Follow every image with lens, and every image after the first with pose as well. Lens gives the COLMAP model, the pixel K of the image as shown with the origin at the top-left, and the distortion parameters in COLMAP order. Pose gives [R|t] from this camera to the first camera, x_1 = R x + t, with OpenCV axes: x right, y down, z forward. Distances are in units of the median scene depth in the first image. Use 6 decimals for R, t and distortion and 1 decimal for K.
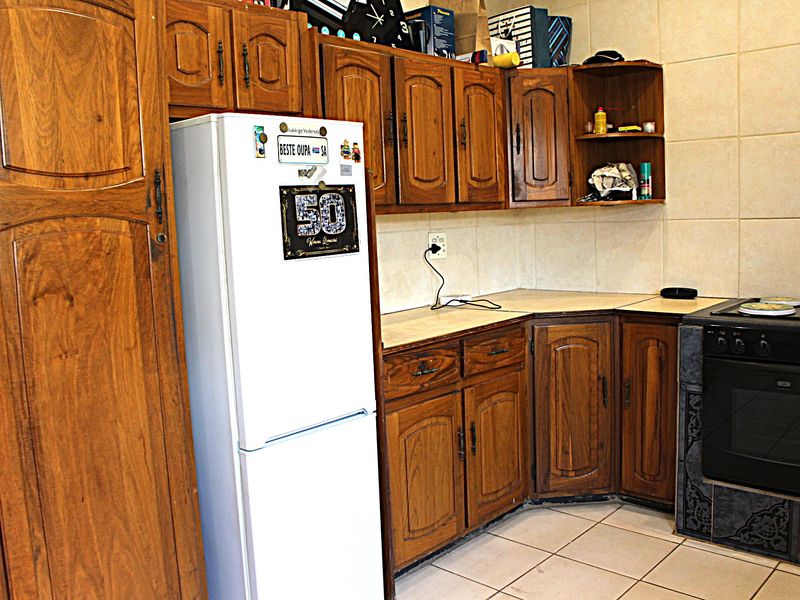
lens RADIAL K [[735.4, 0, 400.0], [0, 735.4, 300.0], [0, 0, 1]] dist [-0.164506, 0.135984]
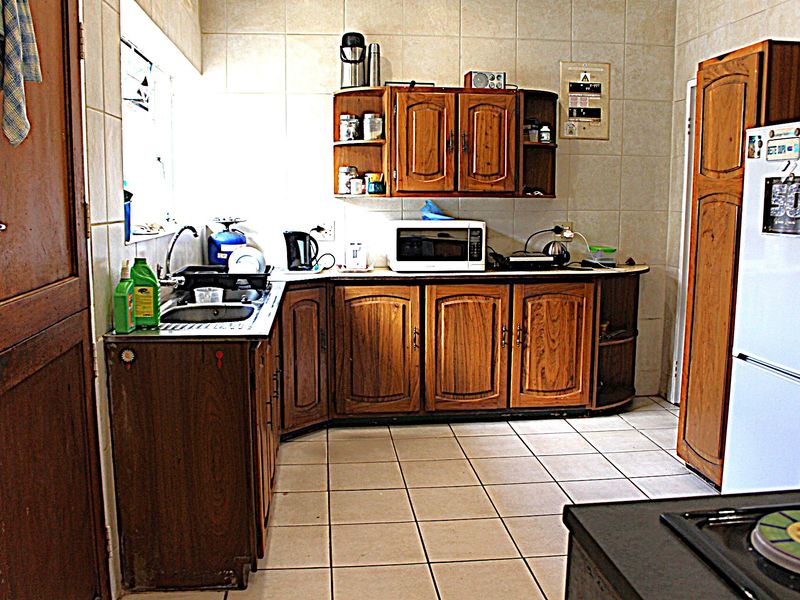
lens RADIAL K [[735.4, 0, 400.0], [0, 735.4, 300.0], [0, 0, 1]] dist [-0.164506, 0.135984]
pose [[-0.647301, 0.135377, -0.750117, 1.275687], [-0.087476, 0.964406, 0.249536, -0.201787], [0.757199, 0.227142, -0.612419, 1.315193]]
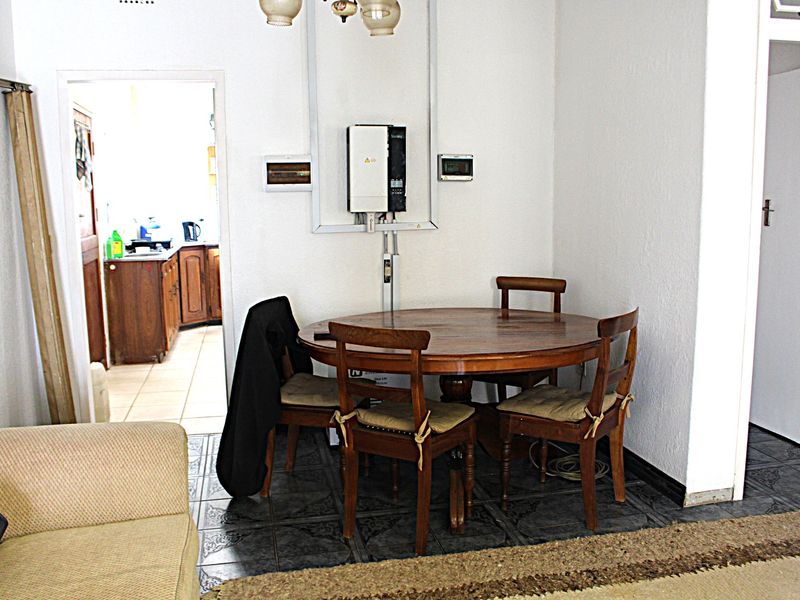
lens RADIAL K [[735.4, 0, 400.0], [0, 735.4, 300.0], [0, 0, 1]] dist [-0.164506, 0.135984]
pose [[-0.566032, 0.155087, -0.809664, 1.794874], [-0.082302, 0.966608, 0.242686, -0.322069], [0.820264, 0.204005, -0.534367, 2.005289]]
